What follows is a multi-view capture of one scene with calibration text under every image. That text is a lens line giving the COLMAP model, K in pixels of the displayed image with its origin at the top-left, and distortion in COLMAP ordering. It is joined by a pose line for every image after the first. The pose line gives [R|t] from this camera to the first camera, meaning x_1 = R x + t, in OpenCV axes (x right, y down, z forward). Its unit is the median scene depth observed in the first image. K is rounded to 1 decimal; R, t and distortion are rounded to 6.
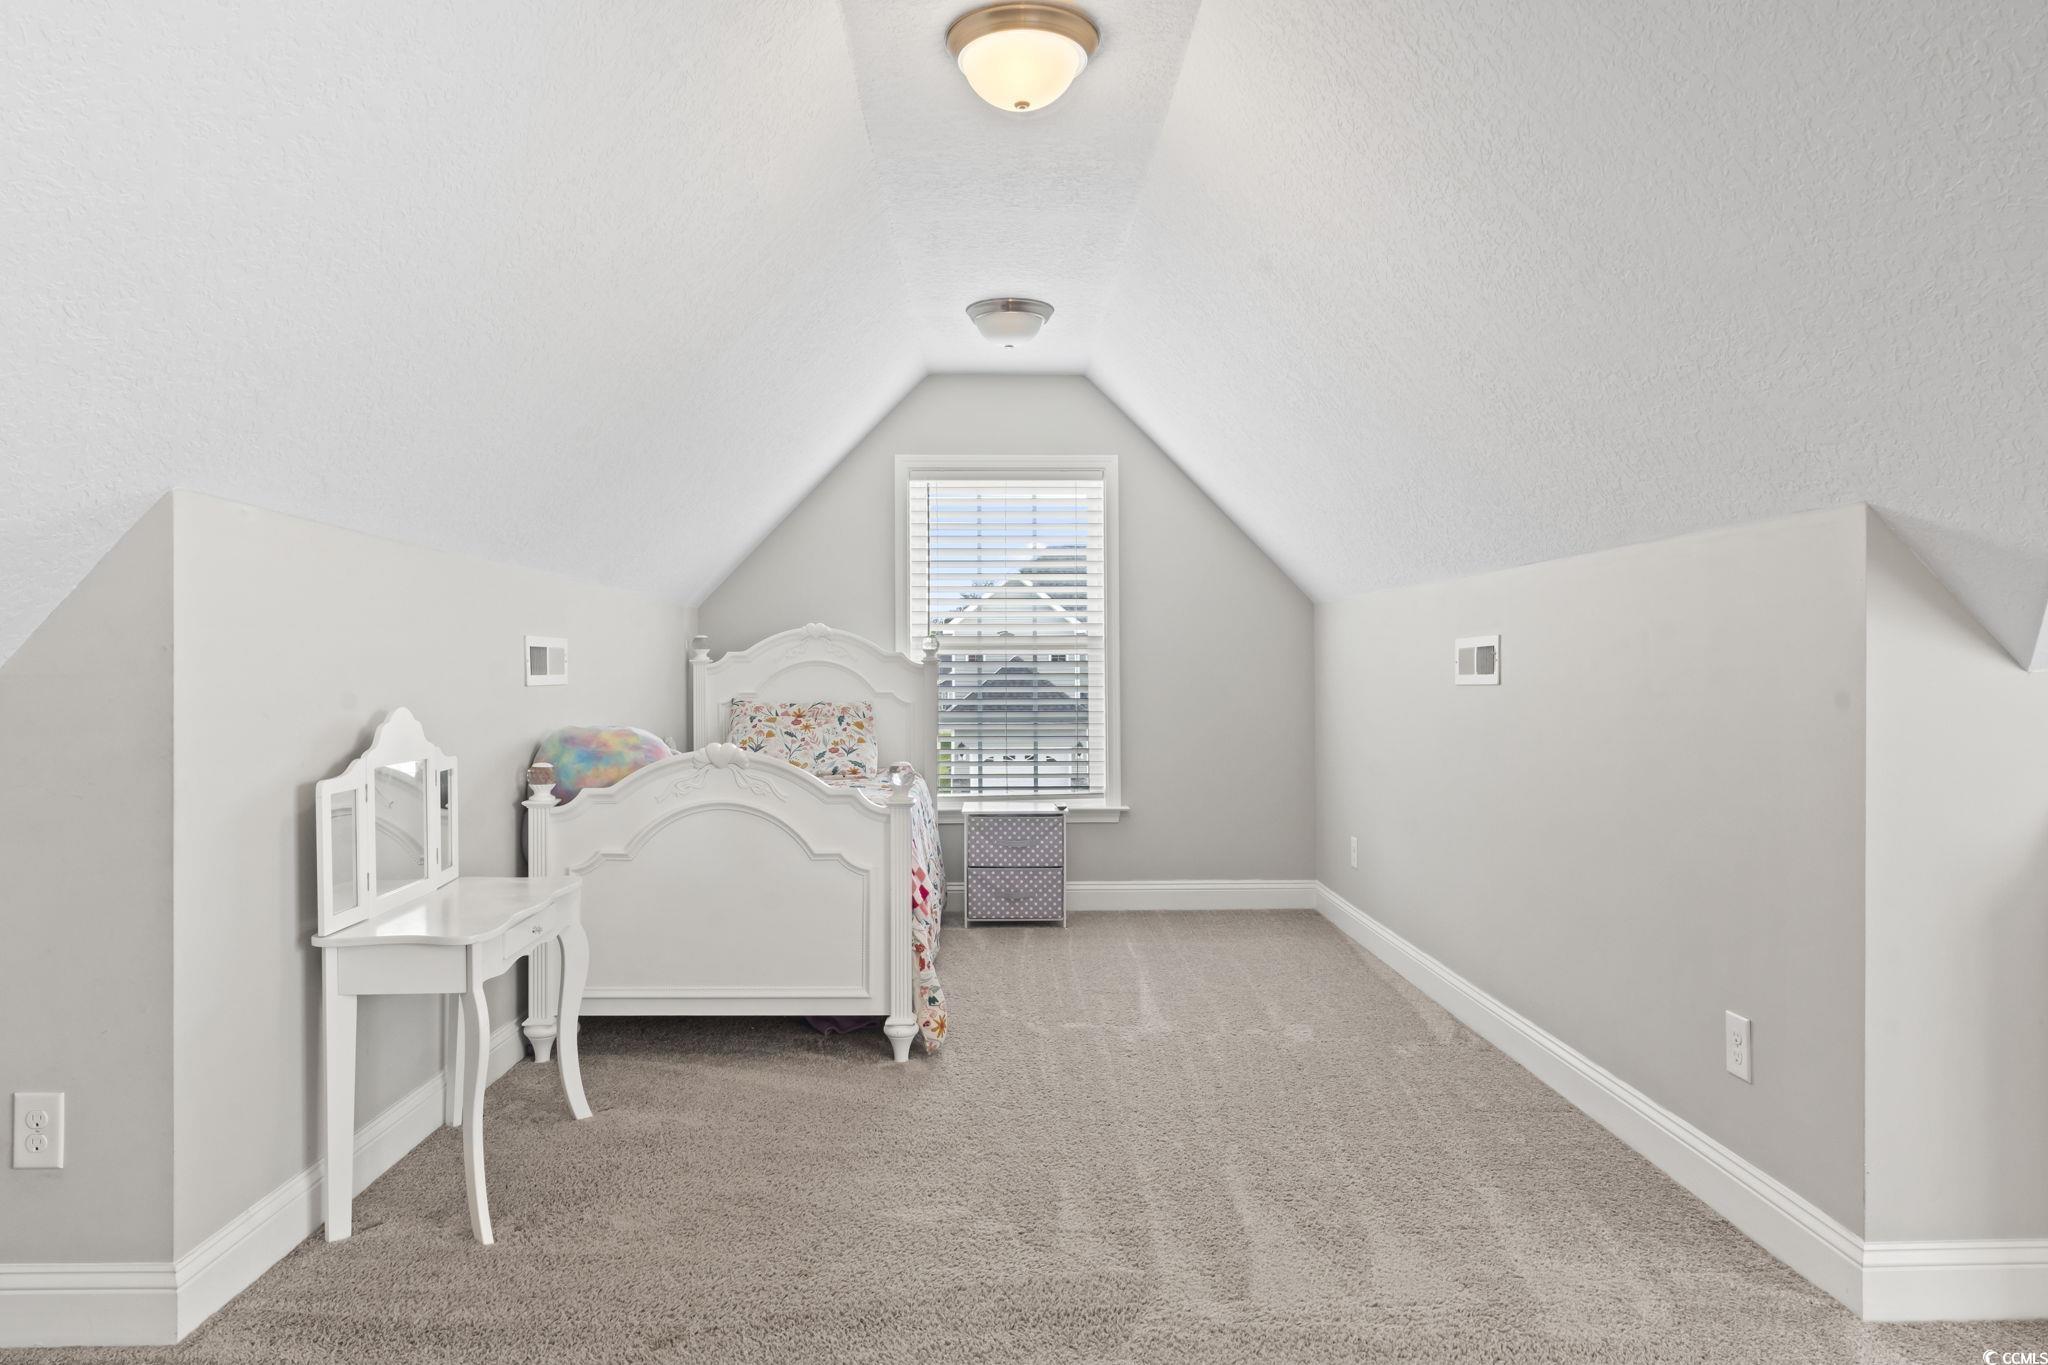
lens RADIAL K [[1326.4, 0, 1025.0], [0, 1326.4, 660.3], [0, 0, 1]] dist [-0.003707, -0.002374]
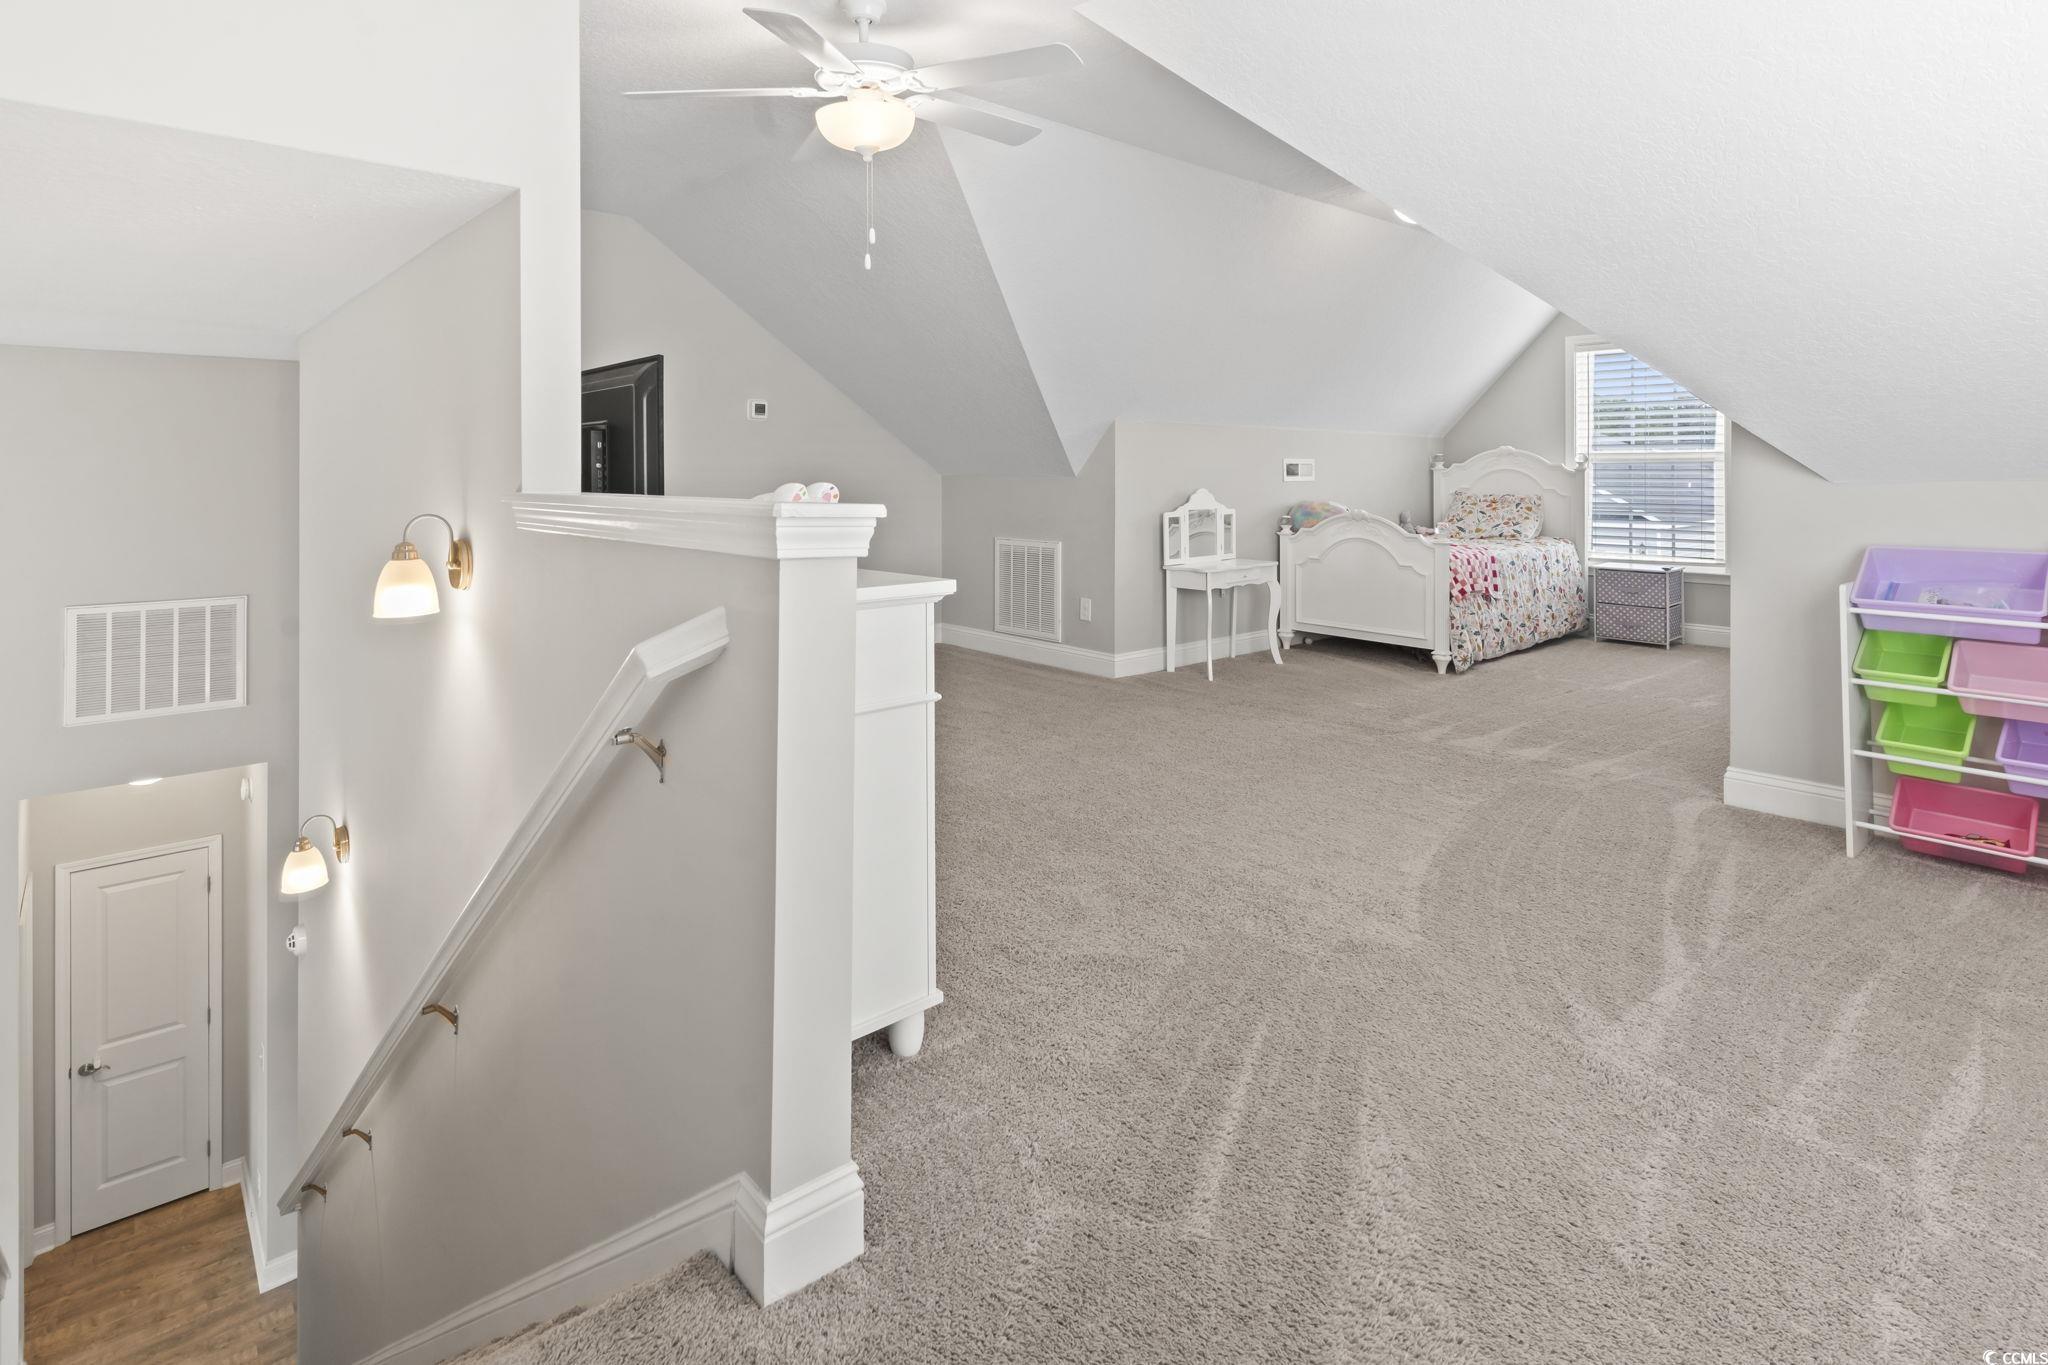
lens RADIAL K [[975.4, 0, 1021.7], [0, 975.4, 680.1], [0, 0, 1]] dist [-0.000615, 0.000134]
pose [[0.663647, 0.164430, -0.729750, 0.566253], [-0.000717, 0.975681, 0.219192, -0.013627], [0.748045, -0.144944, 0.647626, -0.441672]]
